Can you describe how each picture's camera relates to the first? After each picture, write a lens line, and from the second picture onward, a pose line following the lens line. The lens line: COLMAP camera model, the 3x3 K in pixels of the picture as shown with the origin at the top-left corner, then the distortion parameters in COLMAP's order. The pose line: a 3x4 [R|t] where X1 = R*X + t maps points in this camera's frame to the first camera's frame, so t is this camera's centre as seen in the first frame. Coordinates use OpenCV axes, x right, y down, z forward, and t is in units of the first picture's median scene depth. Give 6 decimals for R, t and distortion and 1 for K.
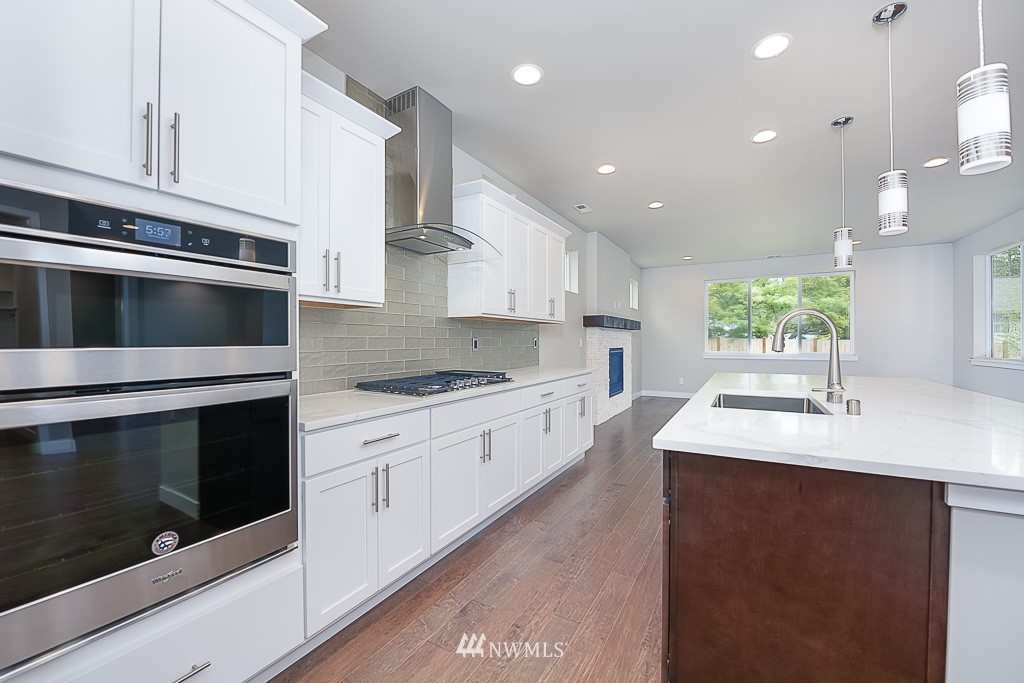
lens RADIAL K [[407.1, 0, 512.5], [0, 407.1, 339.0], [0, 0, 1]] dist [-0.008787, -0.000483]
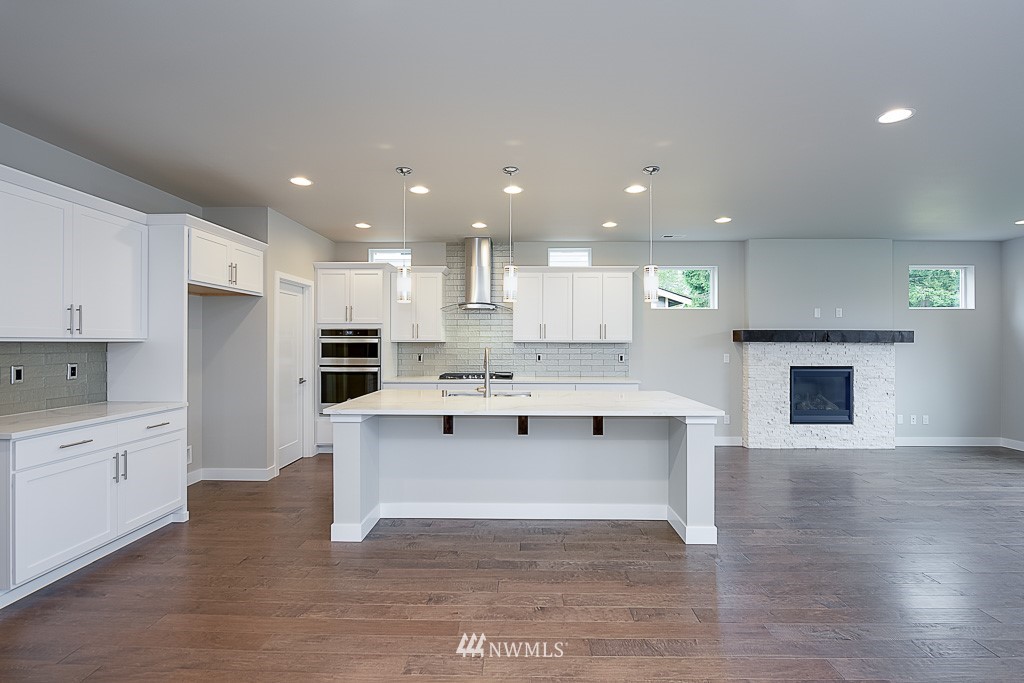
lens RADIAL K [[464.6, 0, 502.1], [0, 464.6, 337.6], [0, 0, 1]] dist [-0.003365, -0.000700]
pose [[0.490558, 0.003941, -0.871399, 0.923019], [-0.000310, 0.999991, 0.004348, -0.047607], [0.871408, -0.001863, 0.490555, -0.012578]]
